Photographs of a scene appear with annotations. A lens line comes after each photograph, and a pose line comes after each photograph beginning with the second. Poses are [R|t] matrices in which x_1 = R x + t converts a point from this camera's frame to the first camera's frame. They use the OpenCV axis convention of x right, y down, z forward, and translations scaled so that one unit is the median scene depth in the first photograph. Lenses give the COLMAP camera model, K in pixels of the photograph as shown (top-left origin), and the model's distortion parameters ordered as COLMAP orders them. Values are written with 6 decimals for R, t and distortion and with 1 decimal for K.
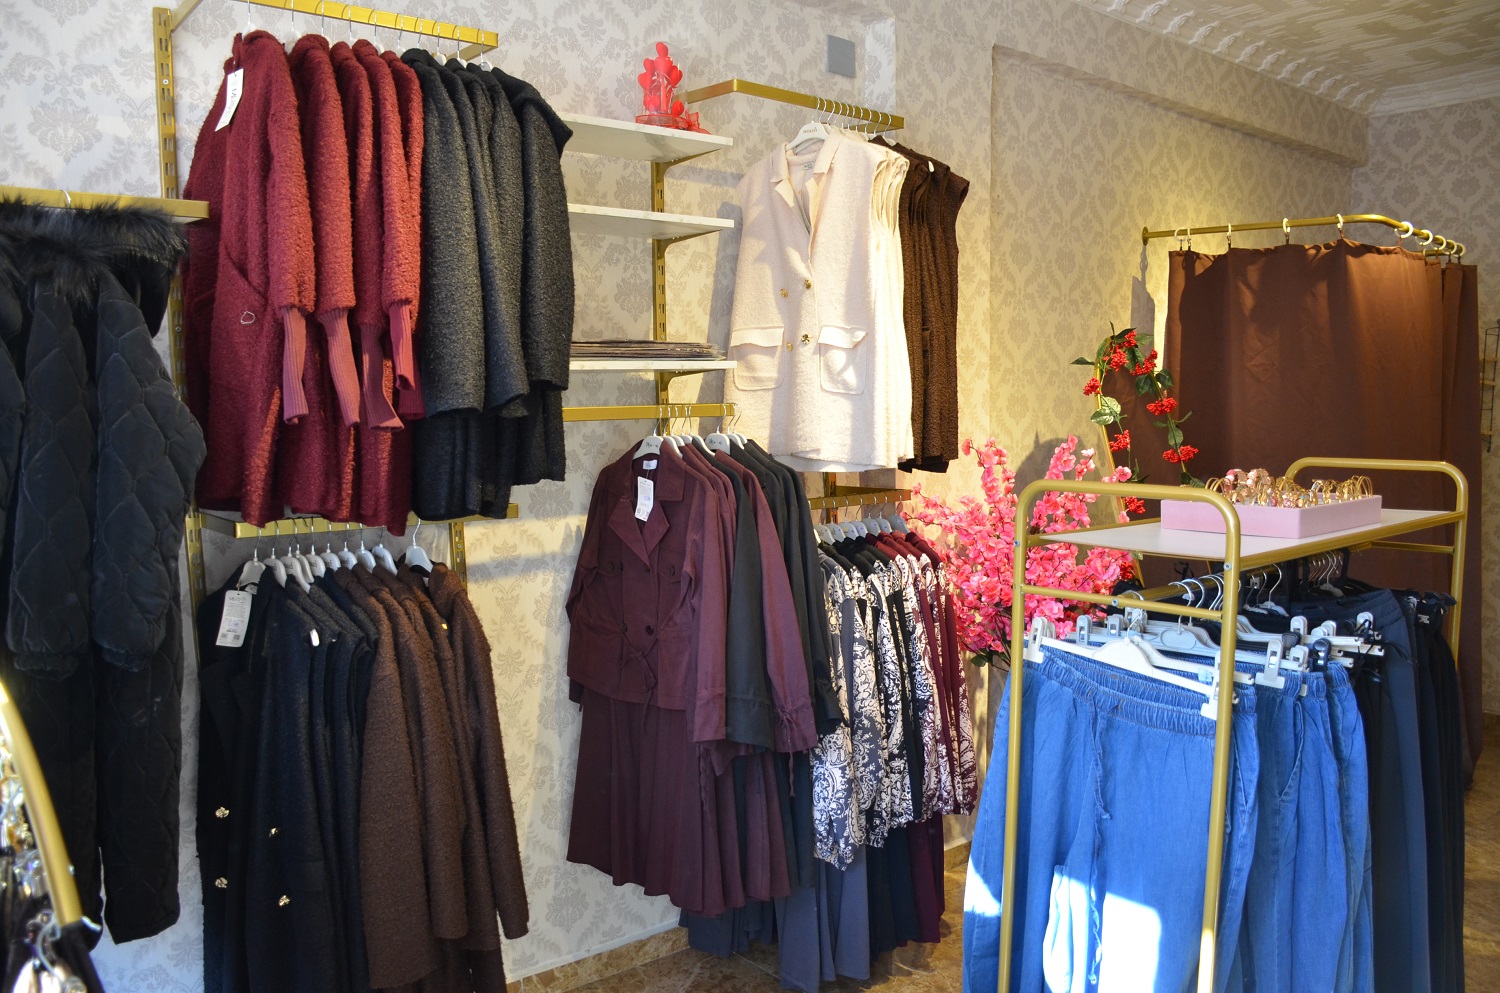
lens RADIAL K [[1157.4, 0, 758.2], [0, 1157.4, 496.5], [0, 0, 1]] dist [-0.110598, 0.039122]
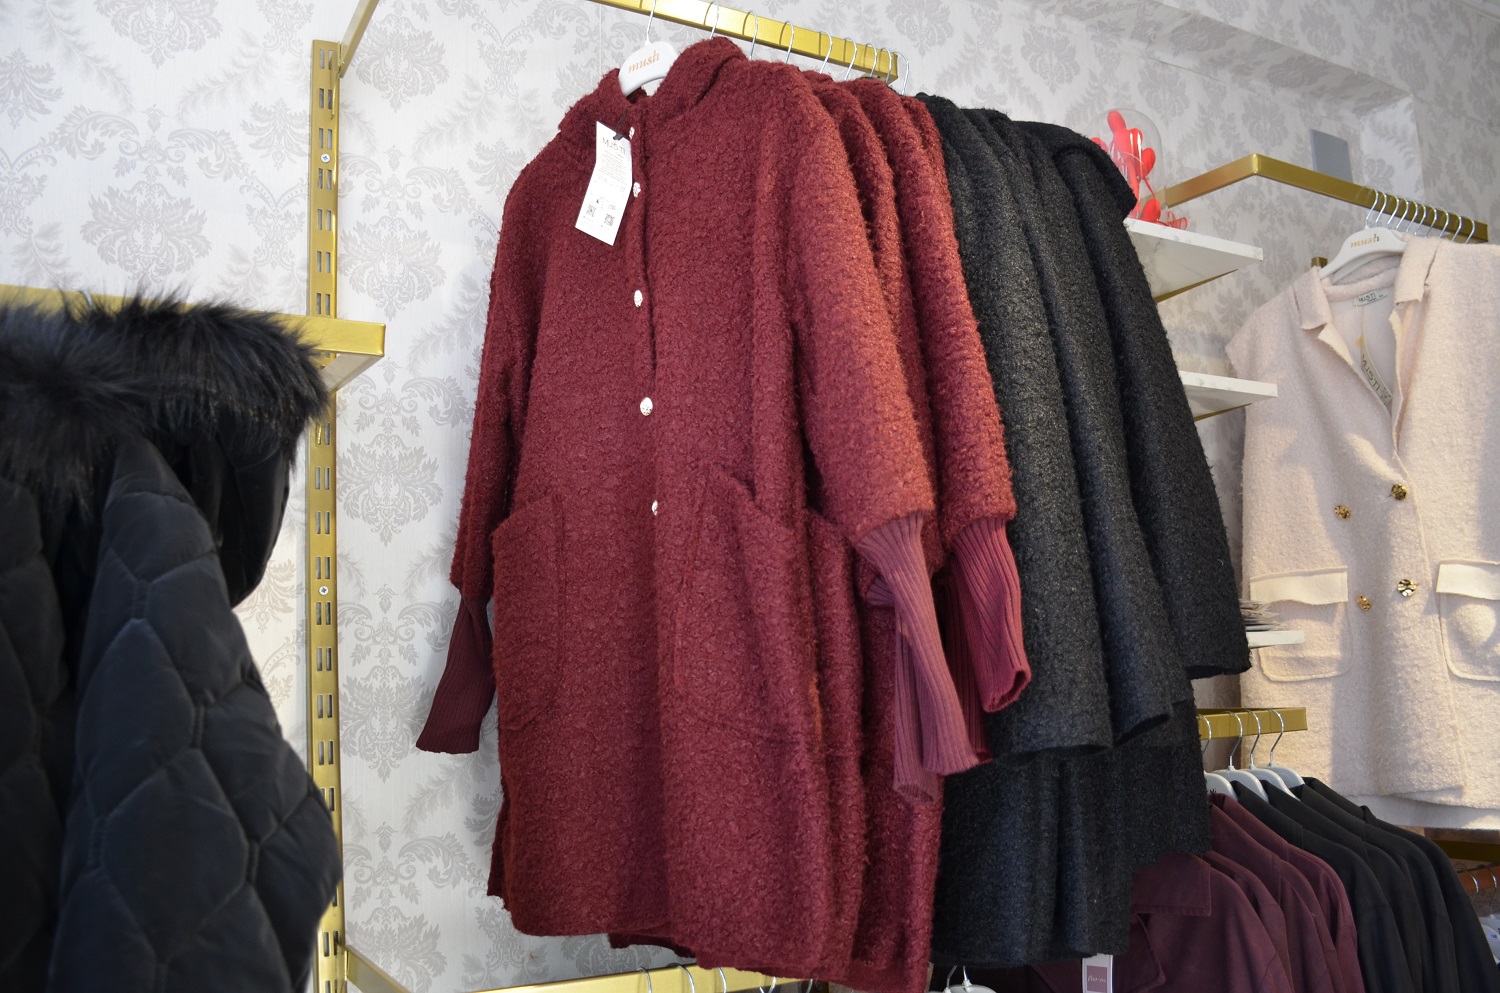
lens RADIAL K [[1272.7, 0, 746.7], [0, 1272.7, 491.3], [0, 0, 1]] dist [-0.101831, 0.029819]
pose [[0.981419, -0.050973, -0.184983, -0.163158], [0.005394, 0.971016, -0.238954, -0.040593], [0.191802, 0.233516, 0.953248, 0.363290]]
